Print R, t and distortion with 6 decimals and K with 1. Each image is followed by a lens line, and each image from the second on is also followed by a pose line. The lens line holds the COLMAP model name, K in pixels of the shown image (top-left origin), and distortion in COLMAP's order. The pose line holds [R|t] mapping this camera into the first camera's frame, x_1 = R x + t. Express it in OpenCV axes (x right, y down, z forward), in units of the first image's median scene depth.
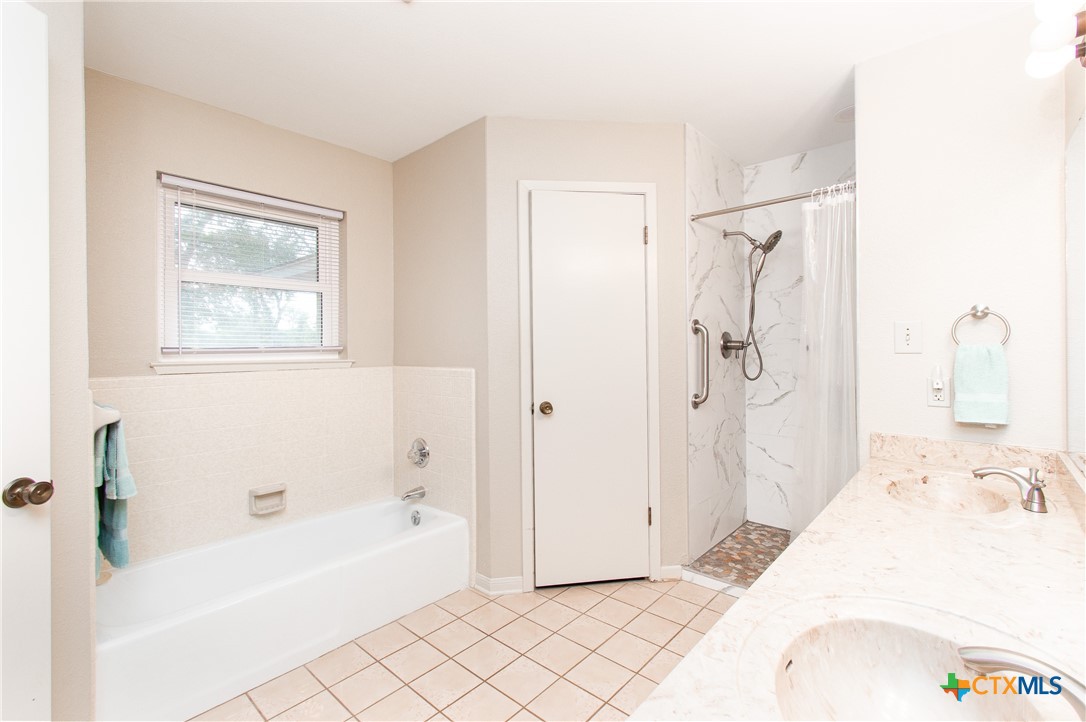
lens RADIAL K [[490.1, 0, 543.5], [0, 490.1, 353.7], [0, 0, 1]] dist [-0.000418, -0.000370]
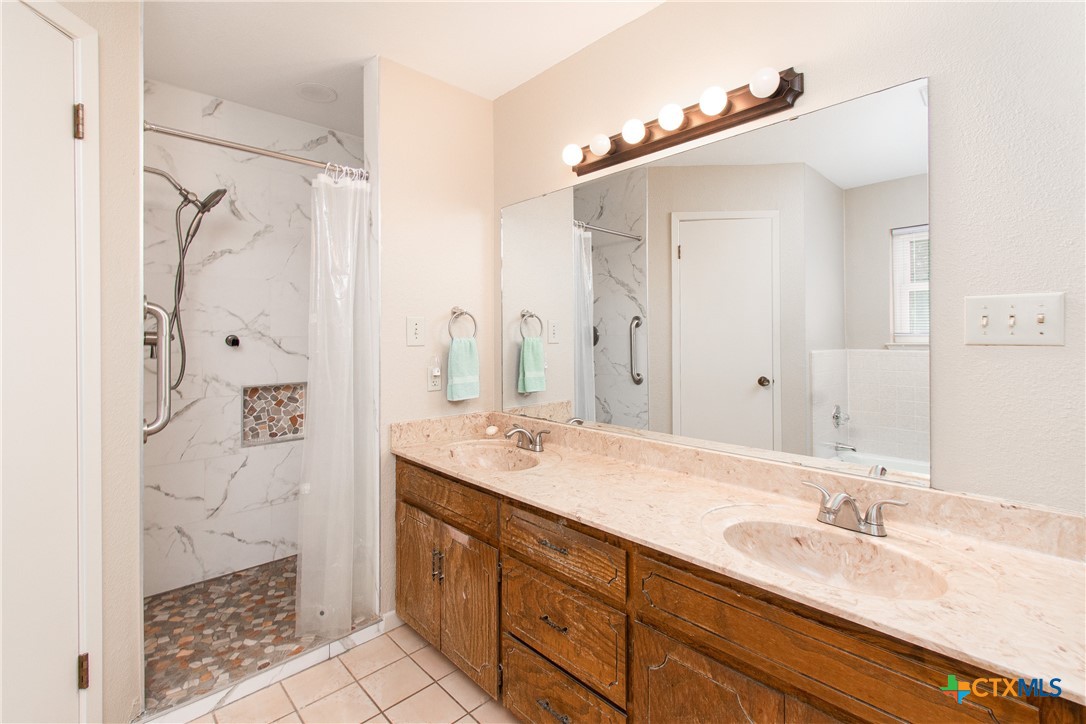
lens RADIAL K [[490.1, 0, 544.2], [0, 490.1, 336.4], [0, 0, 1]] dist [-0.000418, -0.000370]
pose [[0.084975, 0.009181, 0.996341, -0.257661], [0.019301, 0.999755, -0.010858, -0.003245], [-0.996196, 0.020153, 0.084777, 0.476180]]
